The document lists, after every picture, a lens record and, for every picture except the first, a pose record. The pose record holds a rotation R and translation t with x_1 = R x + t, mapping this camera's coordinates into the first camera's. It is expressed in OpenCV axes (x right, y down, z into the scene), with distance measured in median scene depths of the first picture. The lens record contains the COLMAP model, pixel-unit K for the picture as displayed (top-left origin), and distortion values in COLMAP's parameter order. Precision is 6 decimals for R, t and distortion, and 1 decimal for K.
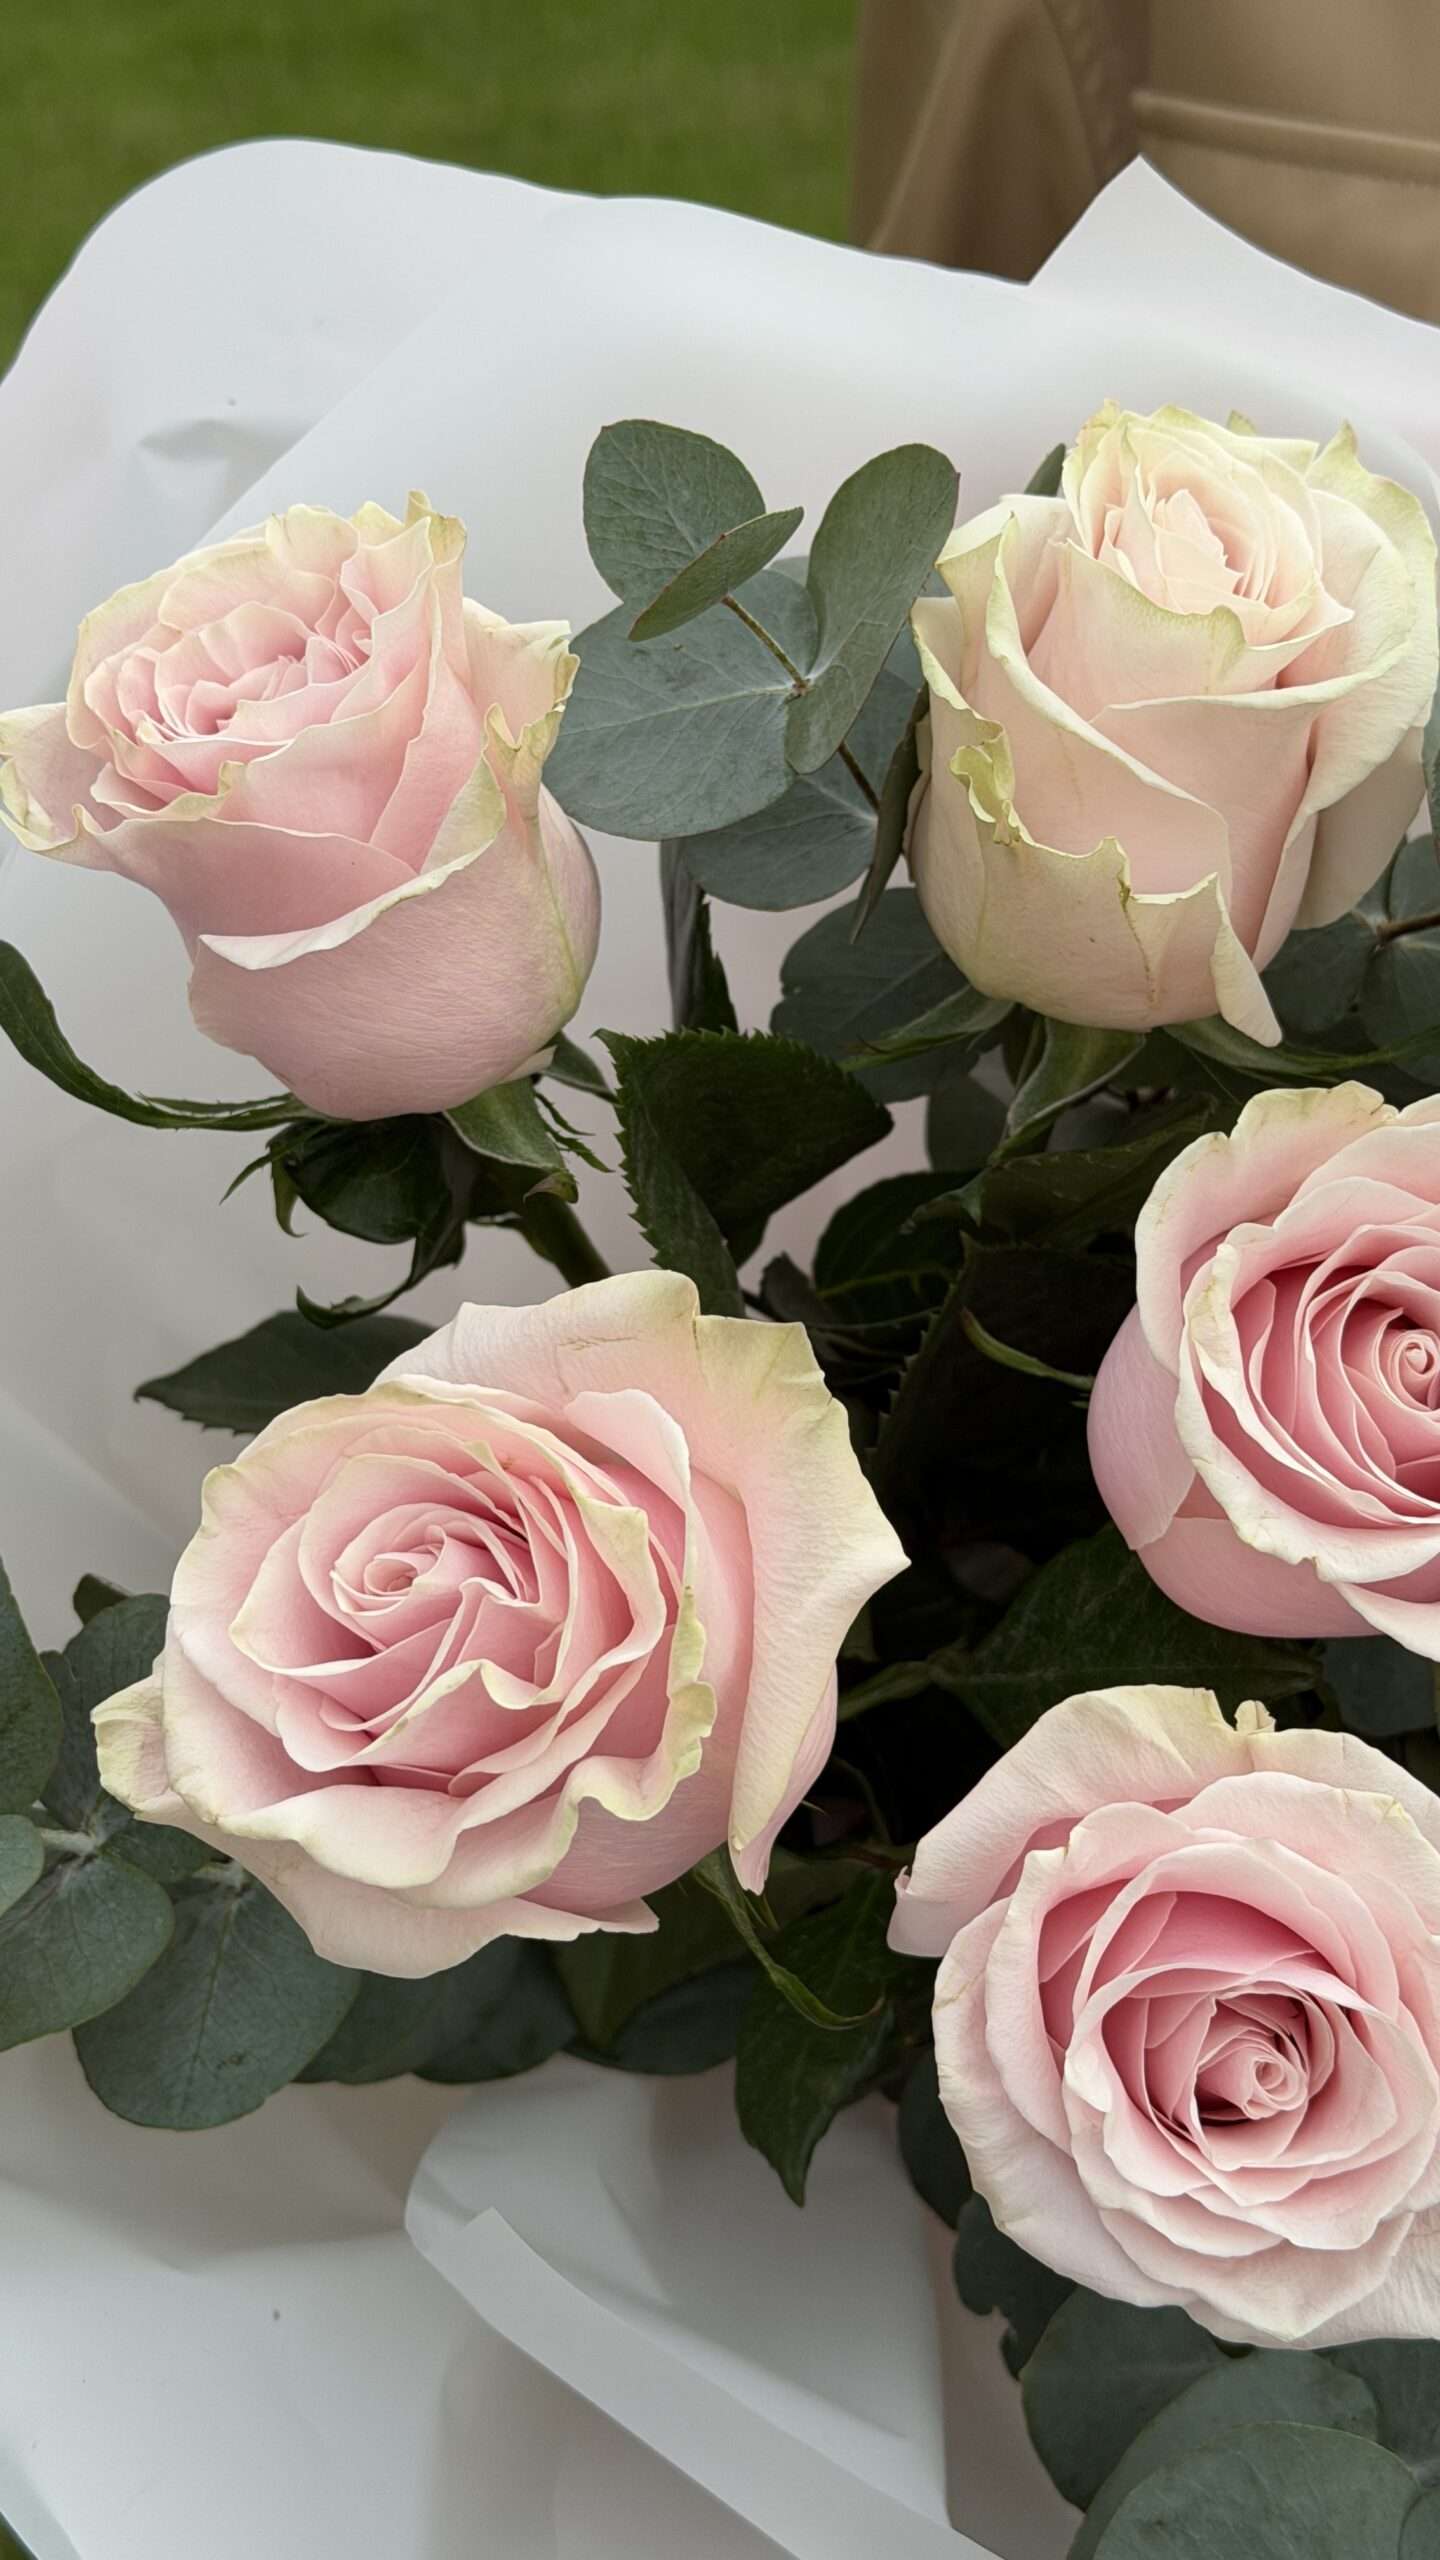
lens RADIAL K [[3588.3, 0, 772.0], [0, 3588.3, 1272.3], [0, 0, 1]] dist [0.123949, -0.032947]
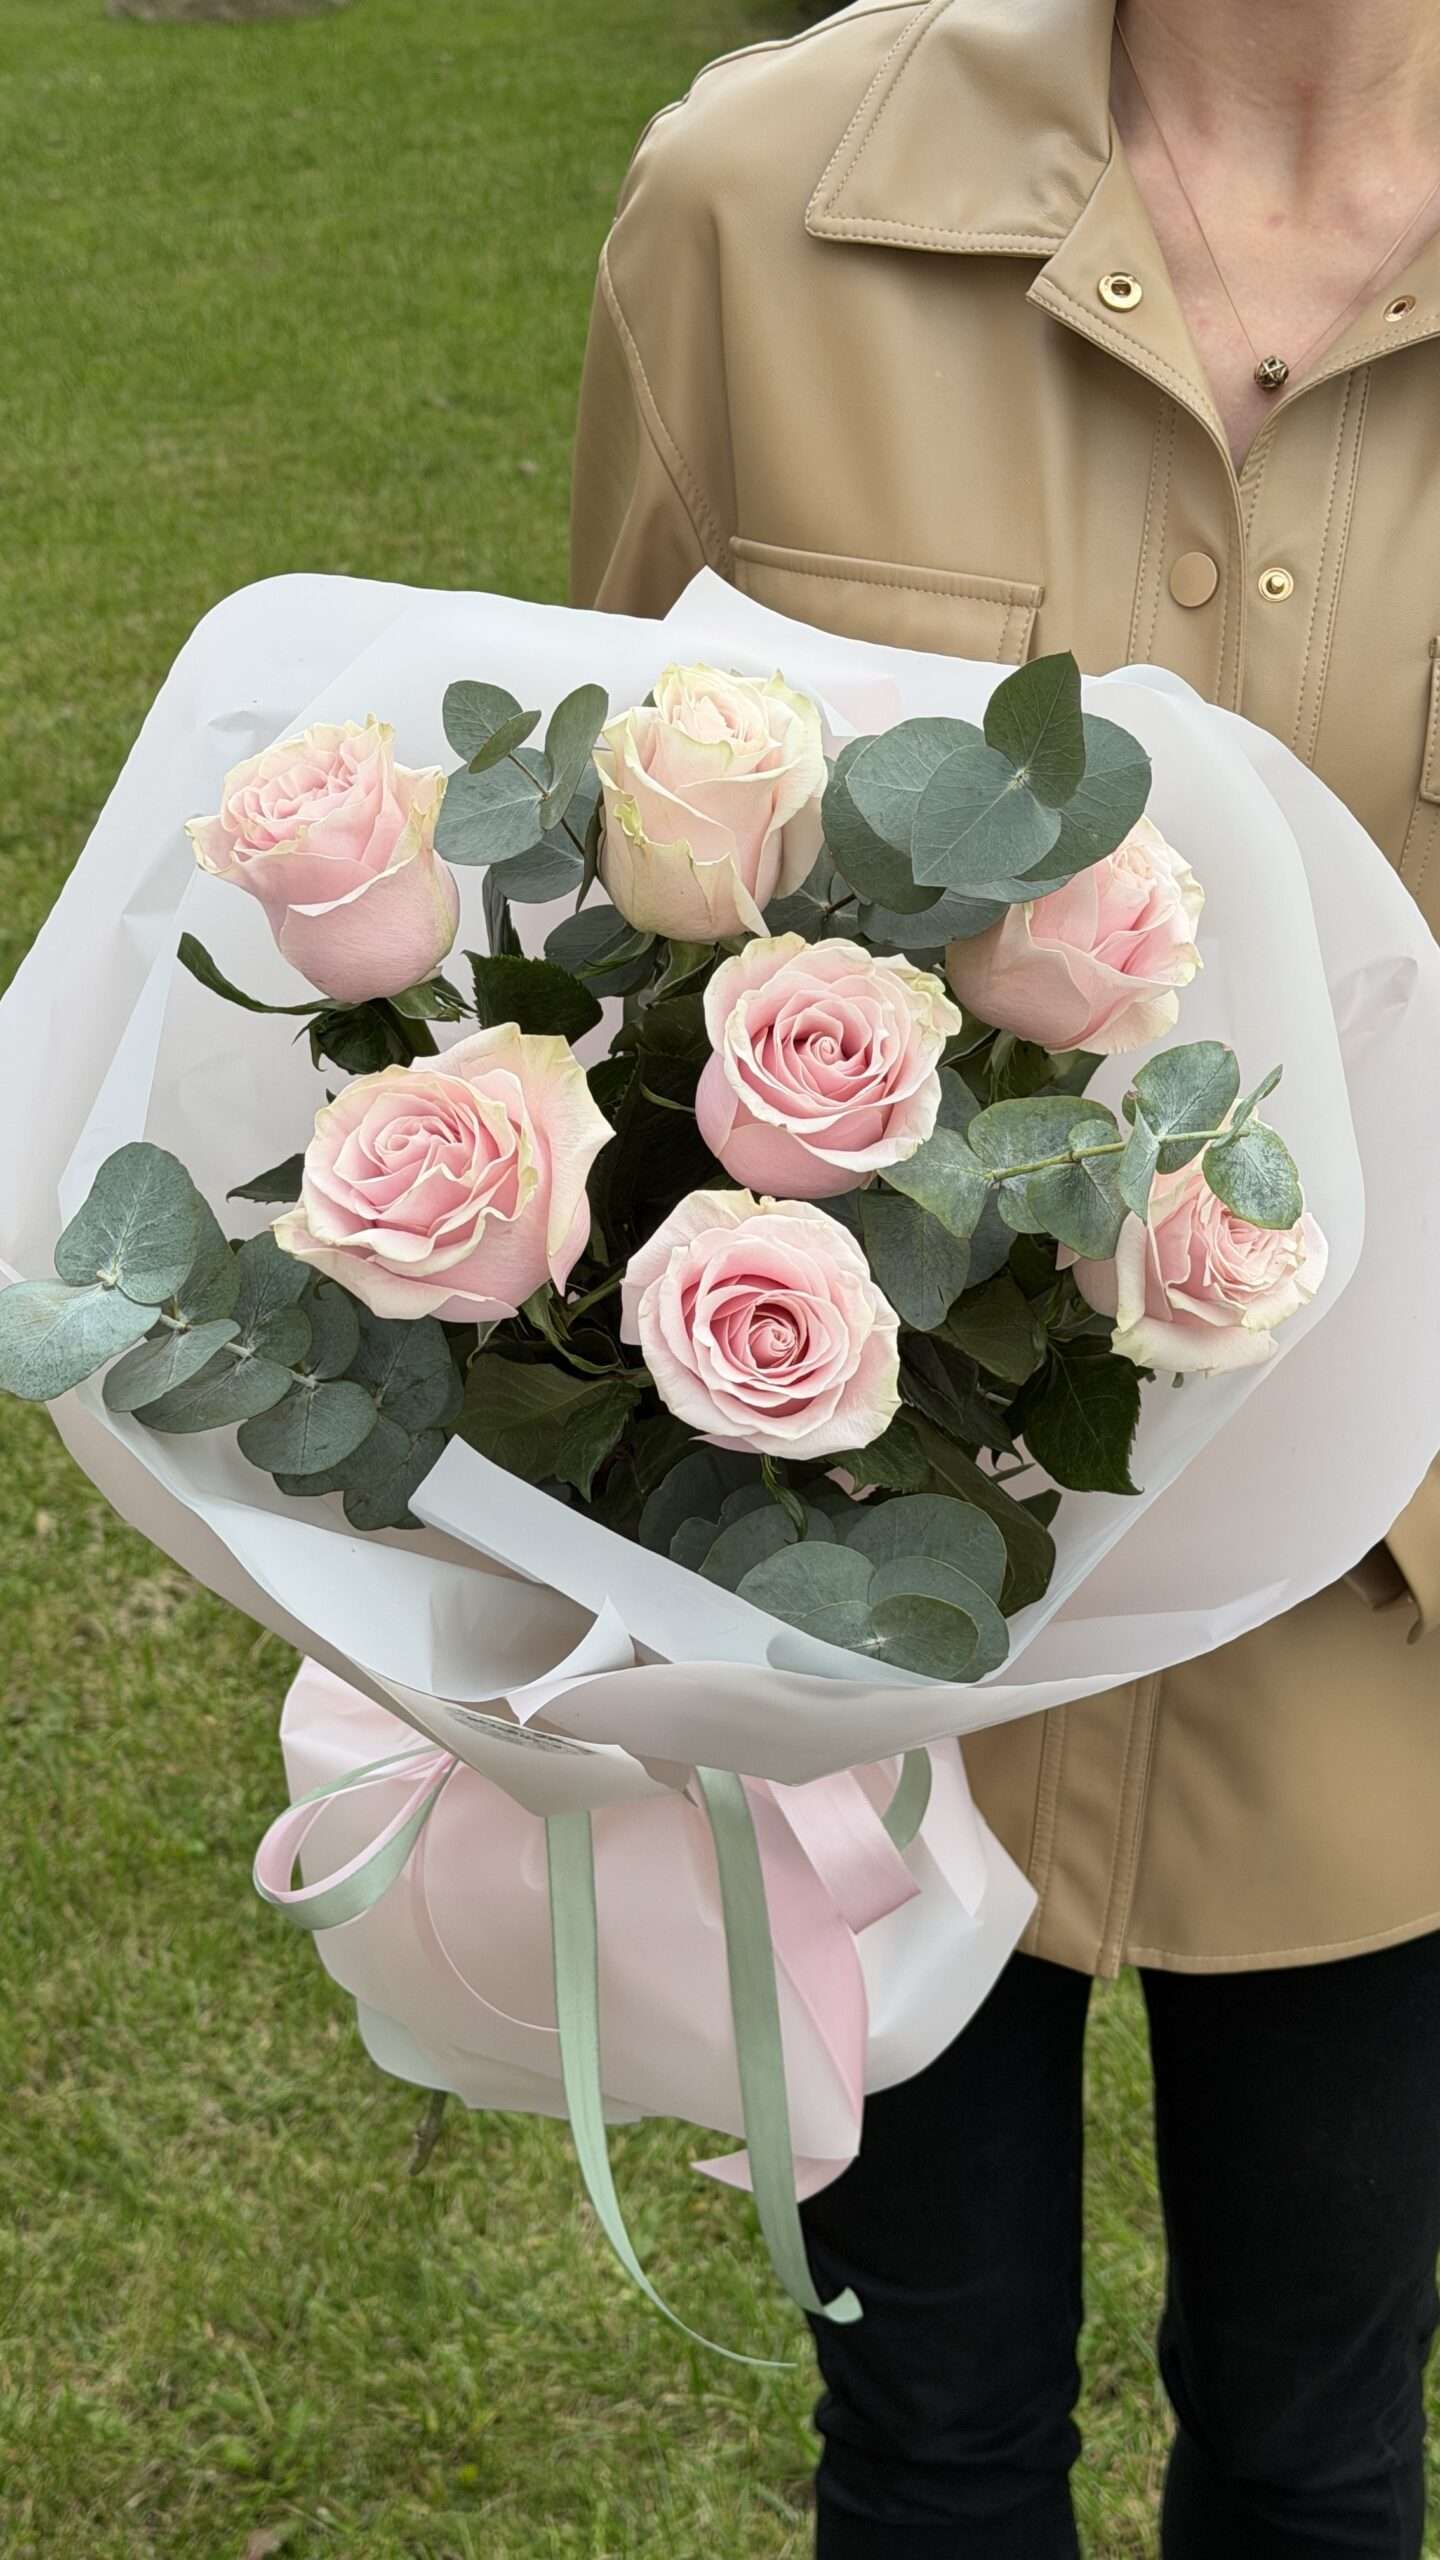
lens RADIAL K [[3535.3, 0, 721.2], [0, 3535.3, 1288.2], [0, 0, 1]] dist [0.224729, 0.071978]
pose [[0.996047, -0.061312, 0.064279, -0.045725], [0.067025, 0.993606, -0.090858, 0.363929], [-0.058297, 0.094807, 0.993787, -1.213894]]
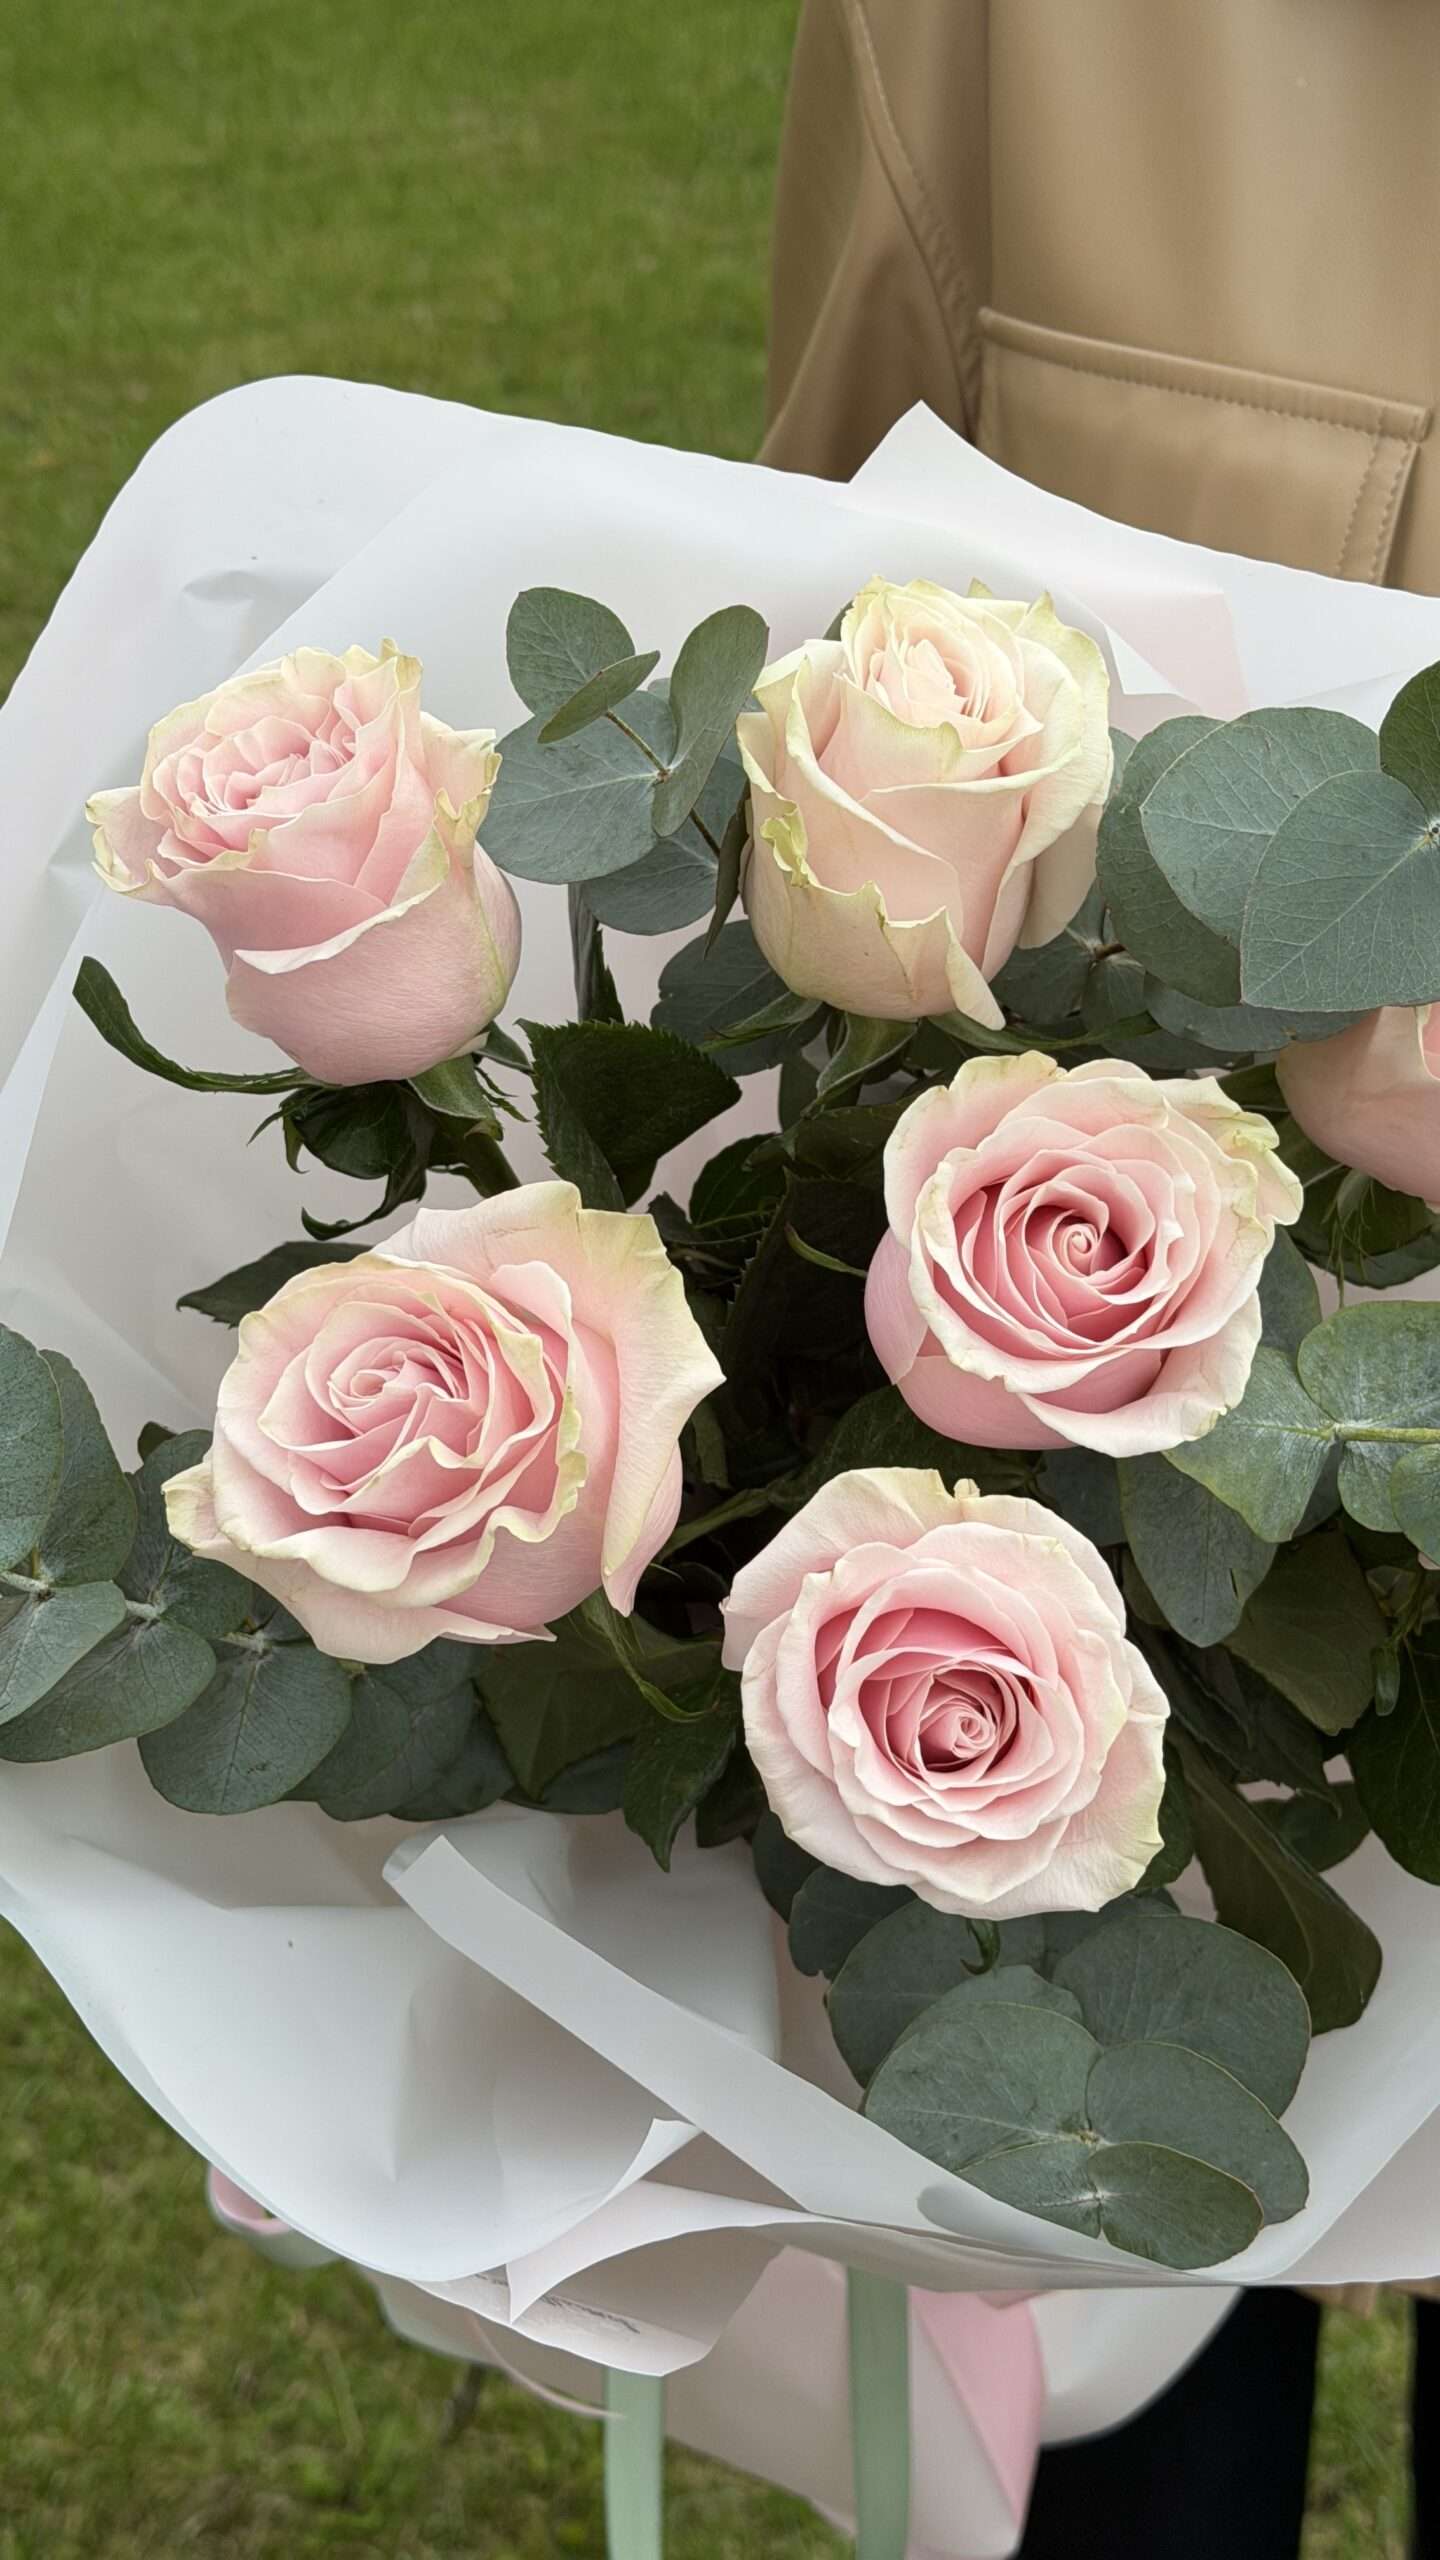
lens RADIAL K [[3493.8, 0, 798.1], [0, 3493.8, 1281.8], [0, 0, 1]] dist [0.060414, -0.012074]
pose [[0.999920, -0.001045, 0.012615, 0.045406], [0.001148, 0.999966, -0.008140, 0.048116], [-0.012606, 0.008154, 0.999887, -0.378566]]
